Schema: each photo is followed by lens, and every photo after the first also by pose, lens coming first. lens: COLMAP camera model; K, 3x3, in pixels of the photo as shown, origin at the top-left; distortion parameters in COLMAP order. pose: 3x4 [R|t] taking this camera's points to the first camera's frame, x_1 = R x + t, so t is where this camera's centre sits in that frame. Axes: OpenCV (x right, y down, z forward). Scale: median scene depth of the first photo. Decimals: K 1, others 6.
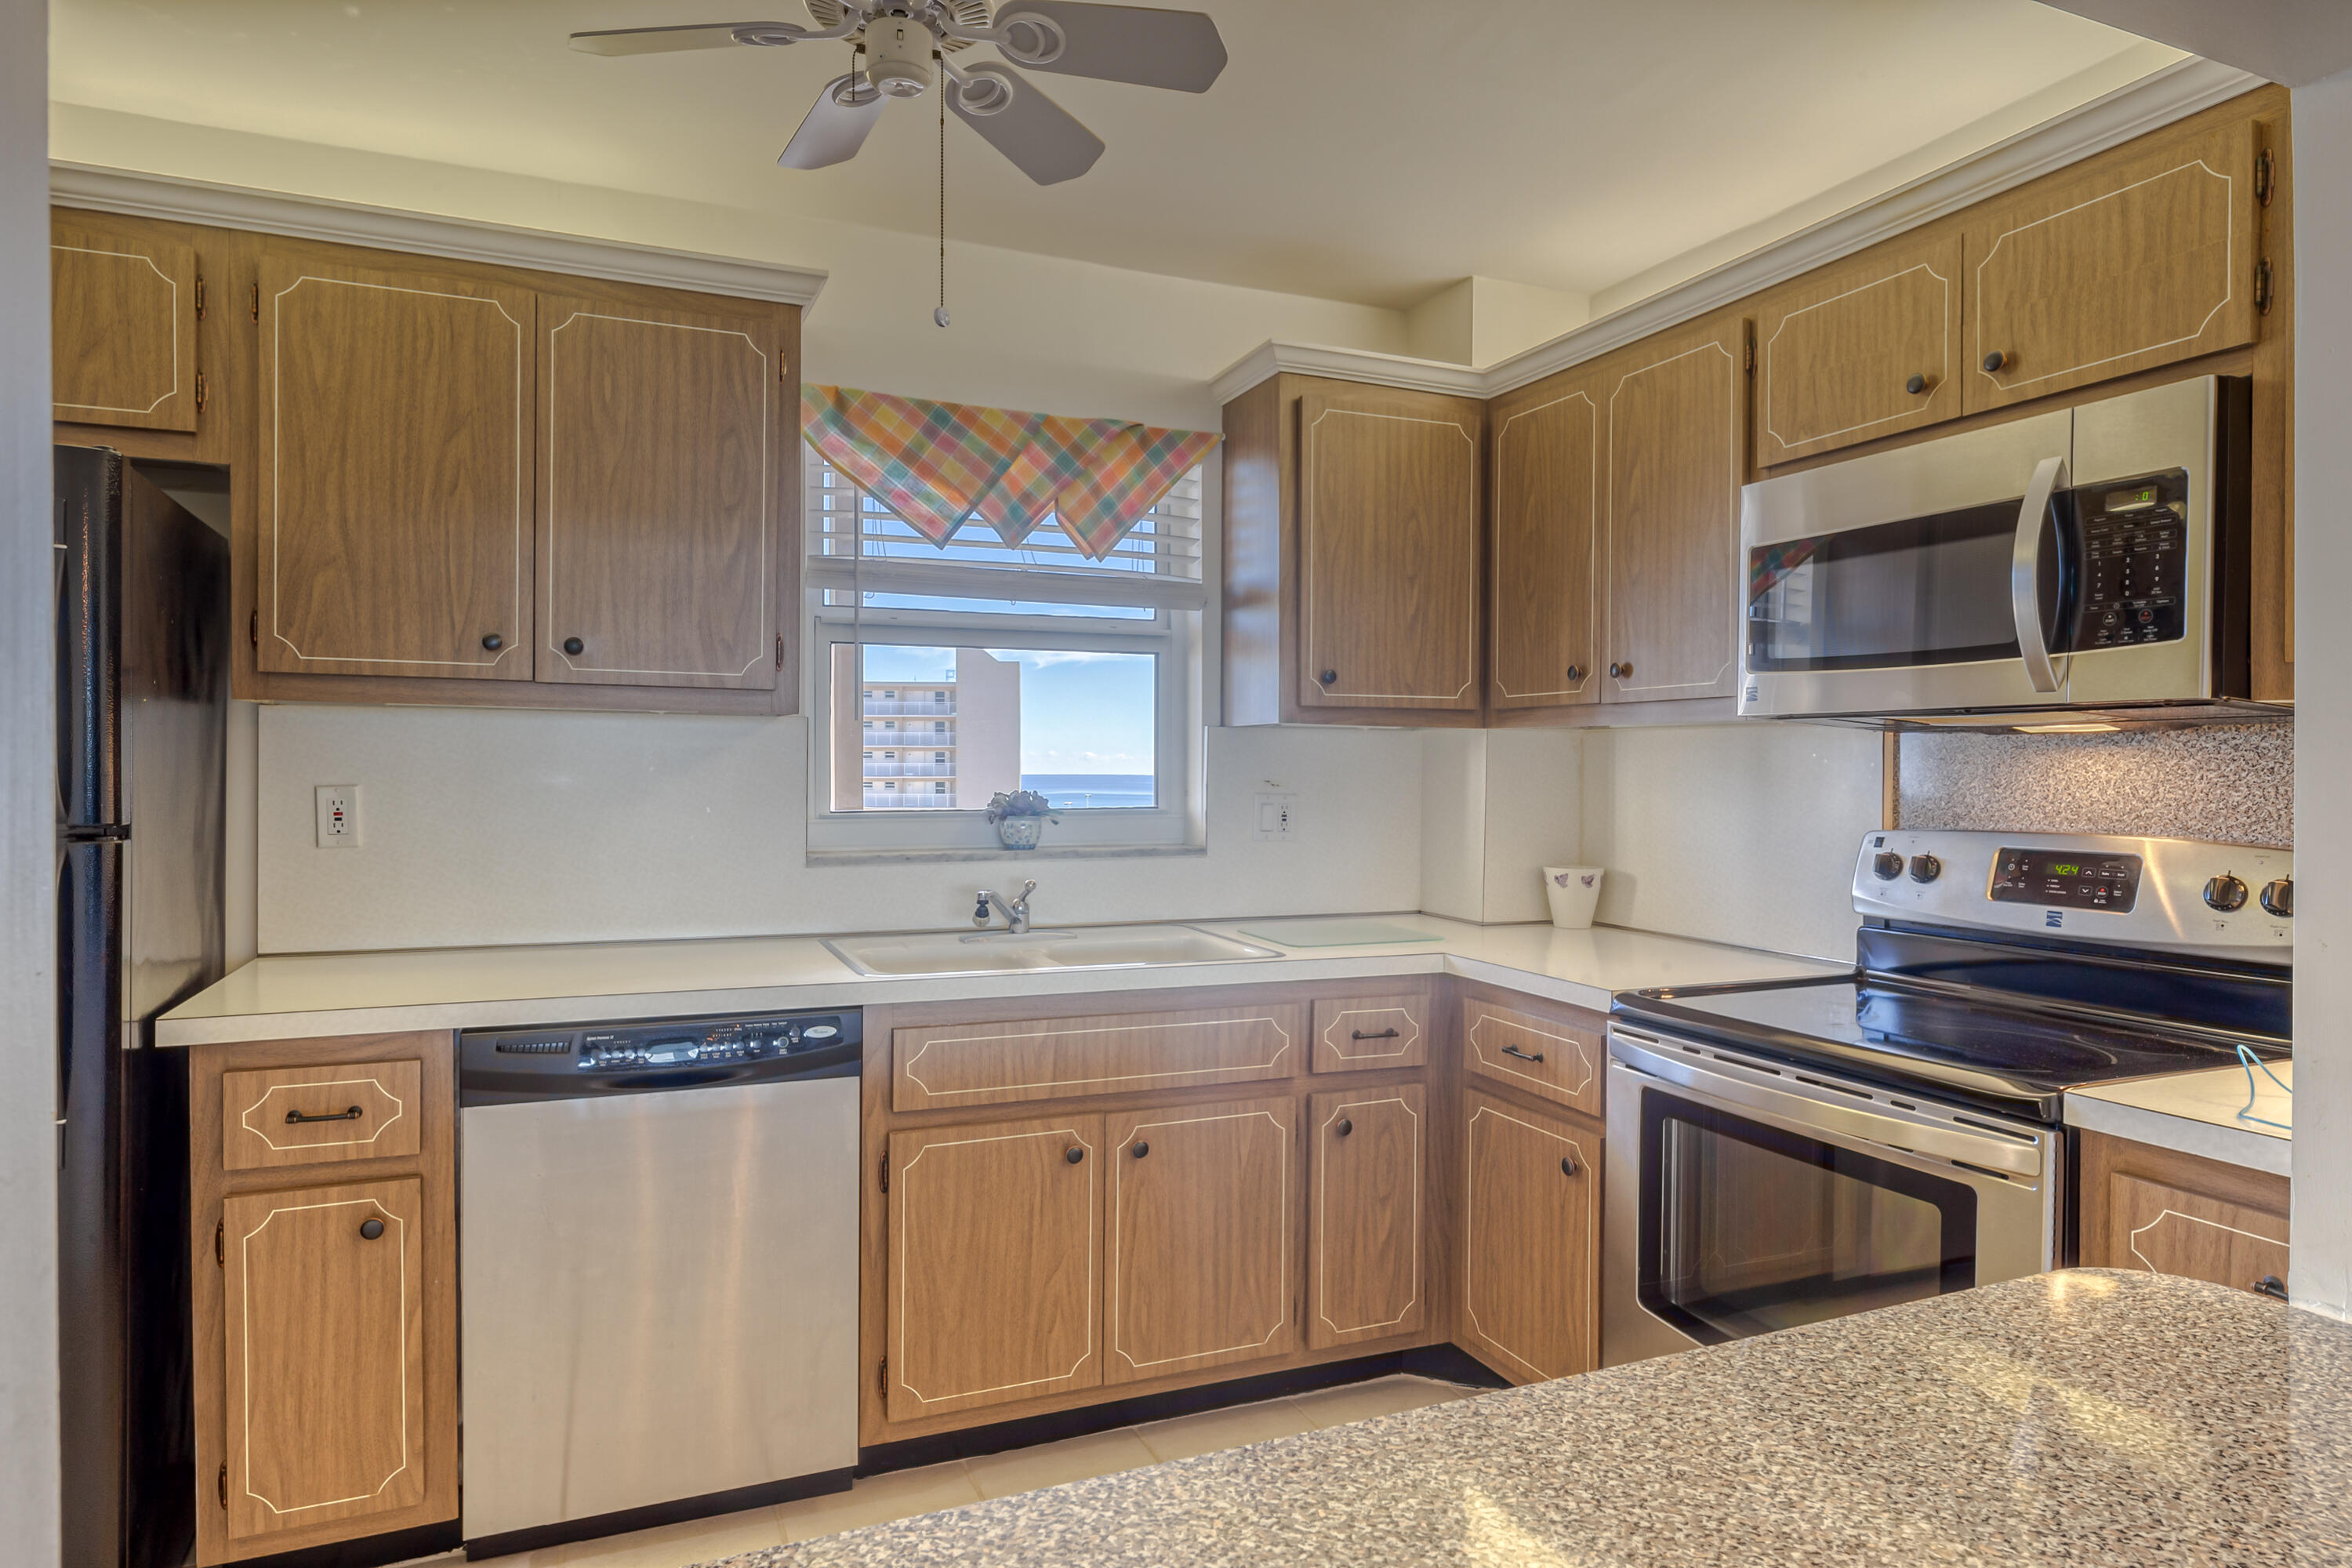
lens RADIAL K [[1360.2, 0, 1173.2], [0, 1360.2, 784.4], [0, 0, 1]] dist [-0.002145, -0.002545]
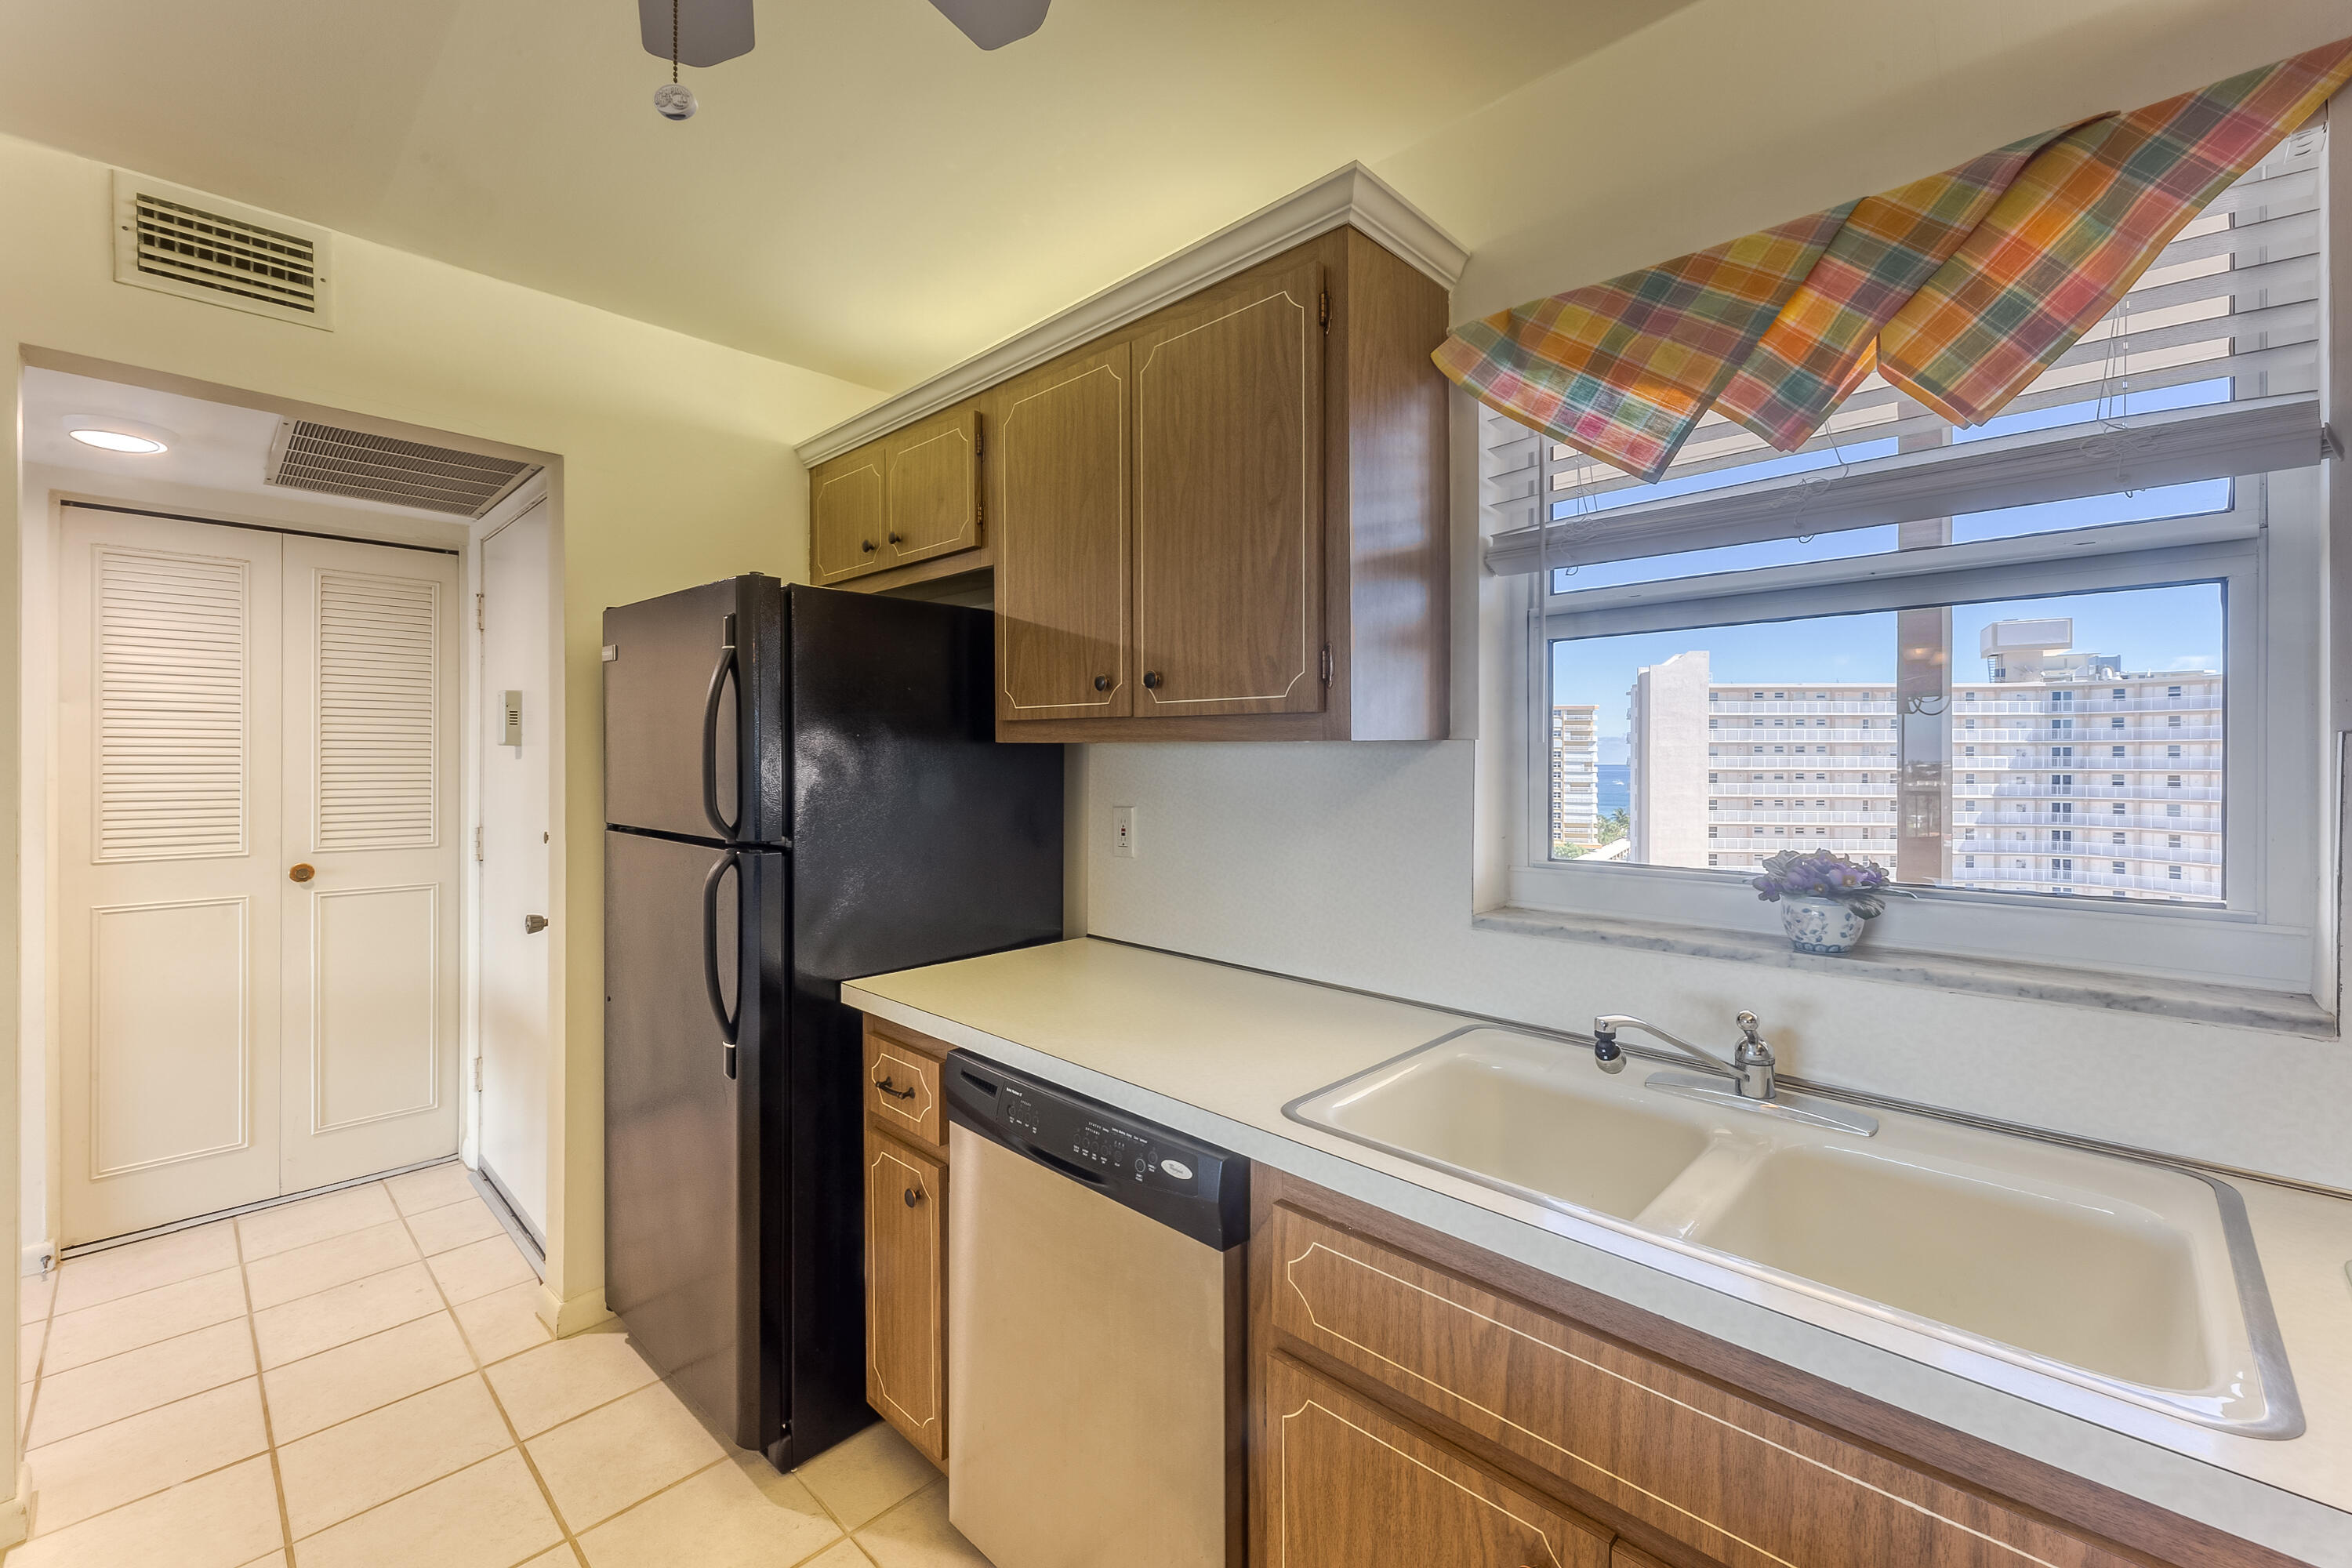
lens RADIAL K [[959.9, 0, 1168.0], [0, 959.9, 764.4], [0, 0, 1]] dist [0.000081, -0.000021]
pose [[0.387235, 0.001506, -0.921980, 0.191650], [-0.011187, 0.999933, -0.003066, -0.033841], [0.921913, 0.011502, 0.387226, 0.663582]]
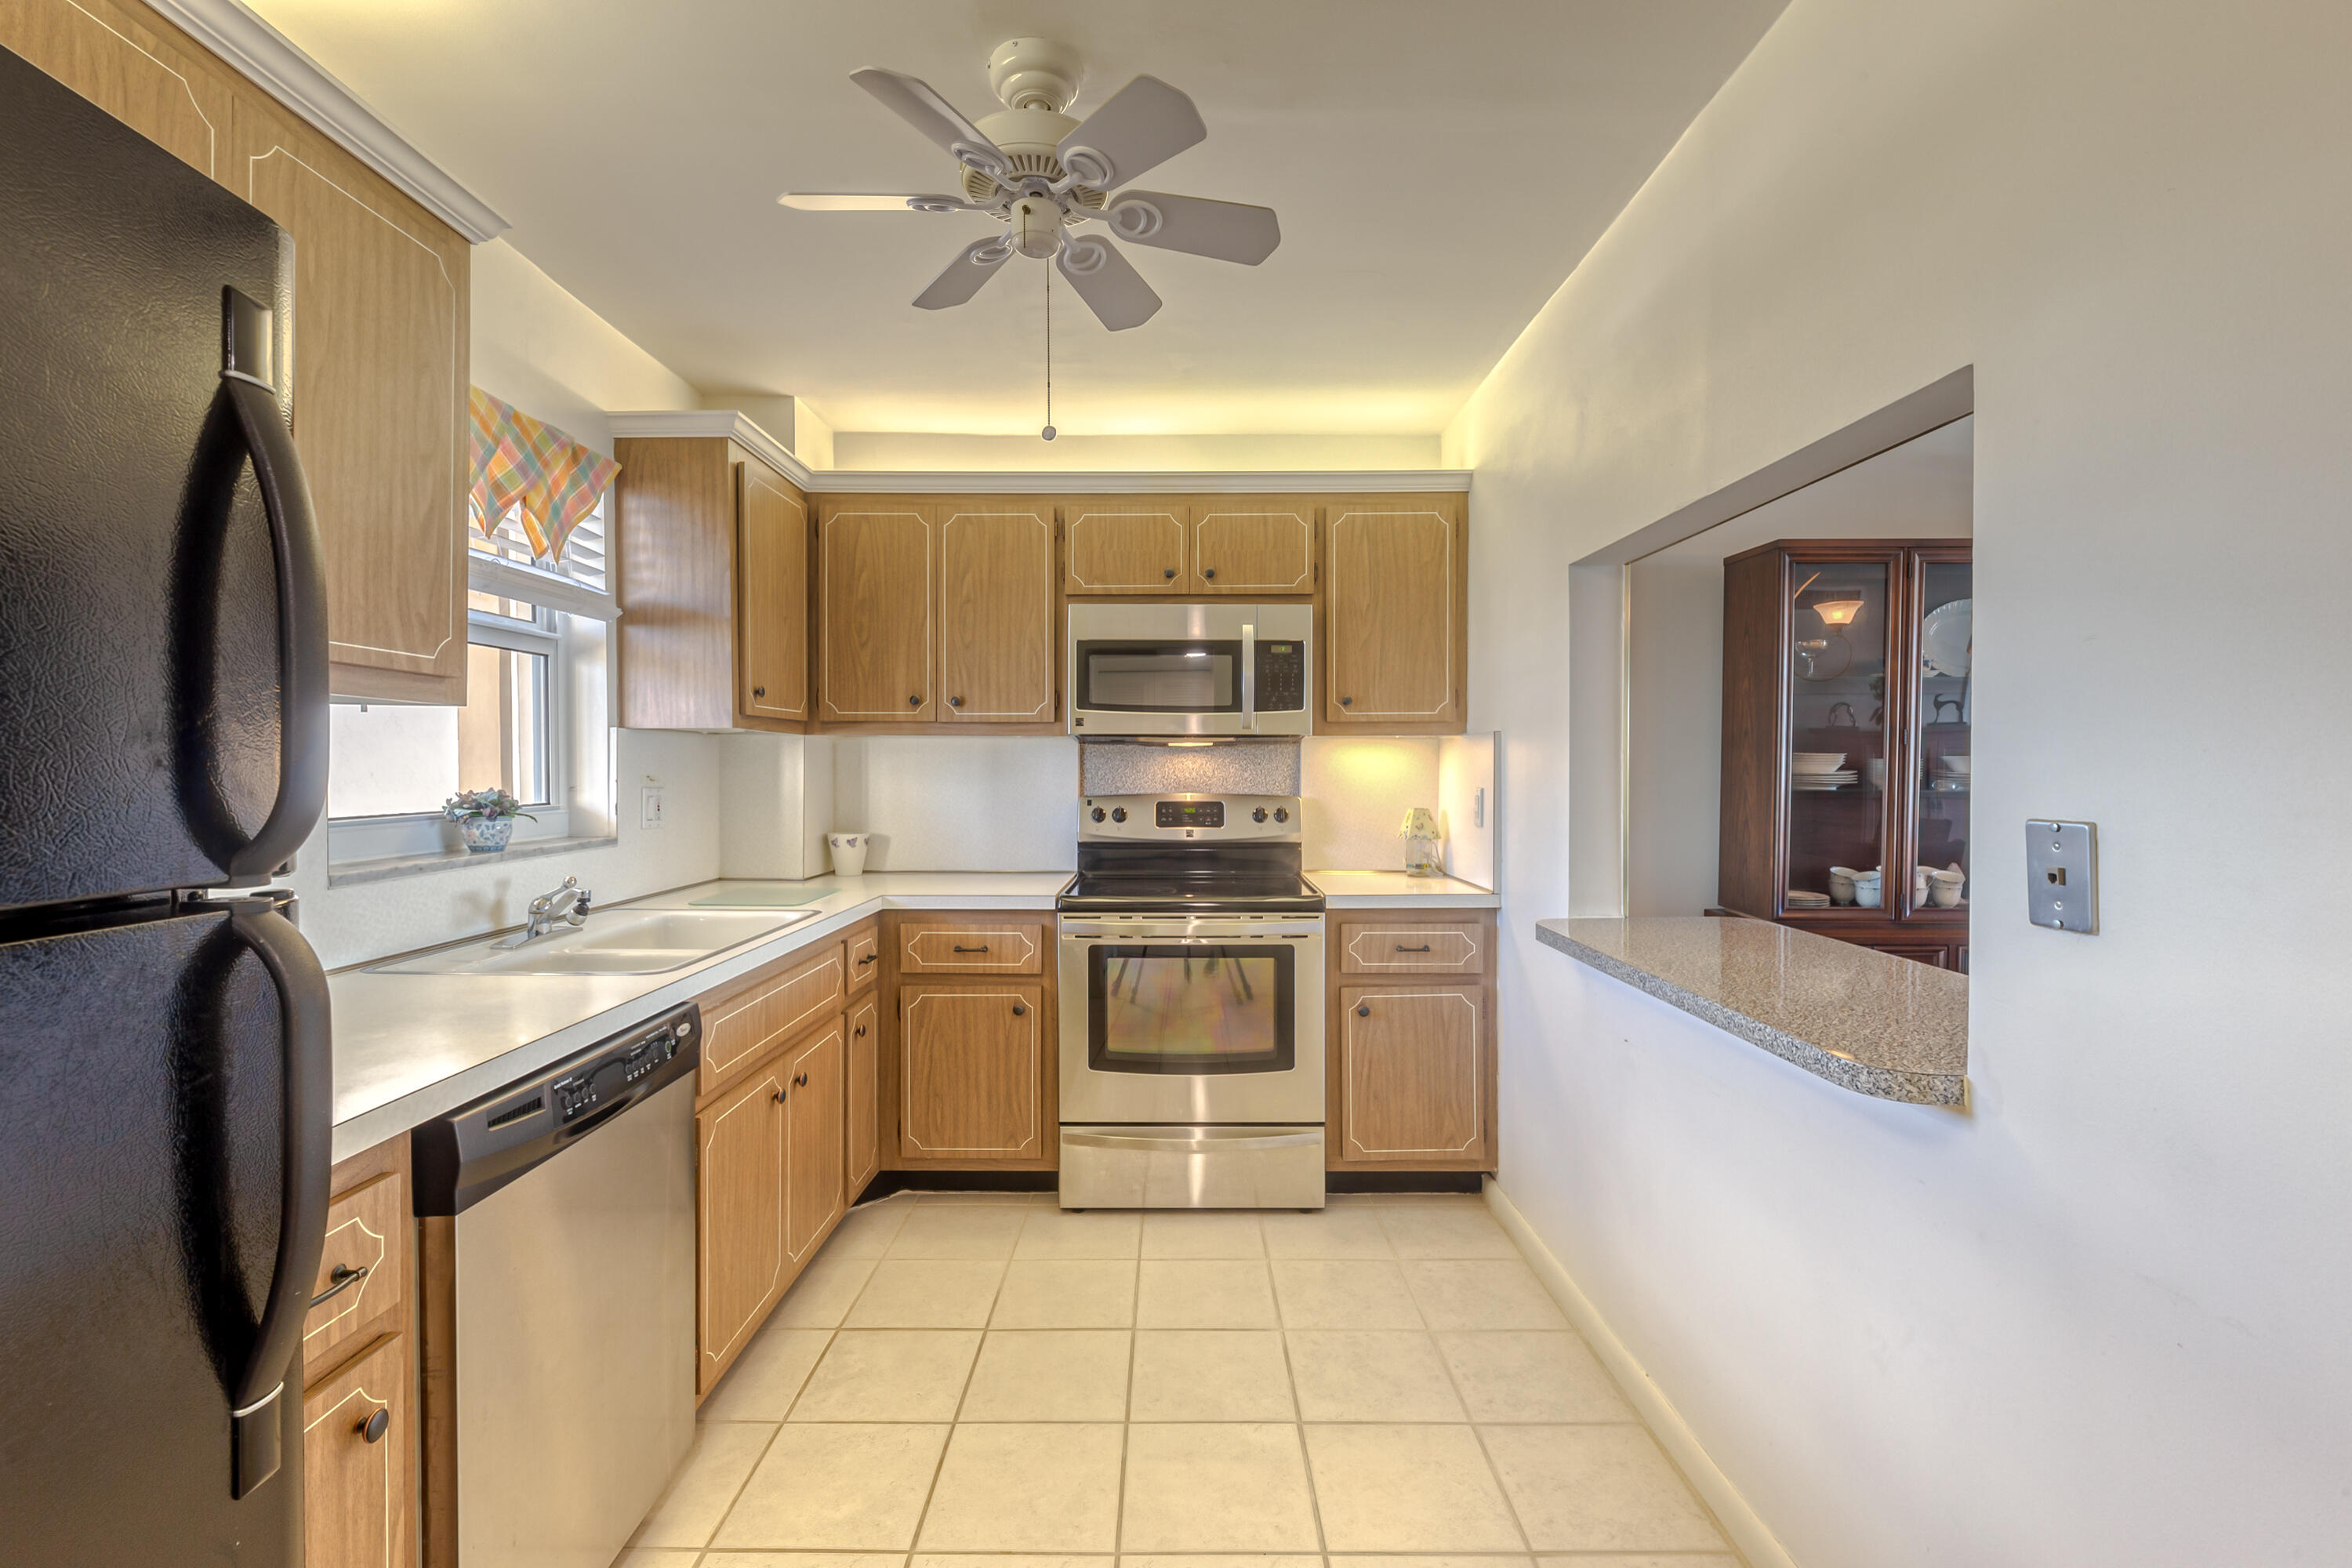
lens RADIAL K [[1037.0, 0, 1175.0], [0, 1037.0, 781.2], [0, 0, 1]] dist [-0.000882, -0.000498]
pose [[0.392444, -0.020040, 0.919558, -0.689761], [0.014416, 0.999774, 0.015636, -0.006914], [-0.919663, 0.007121, 0.392644, 0.305725]]
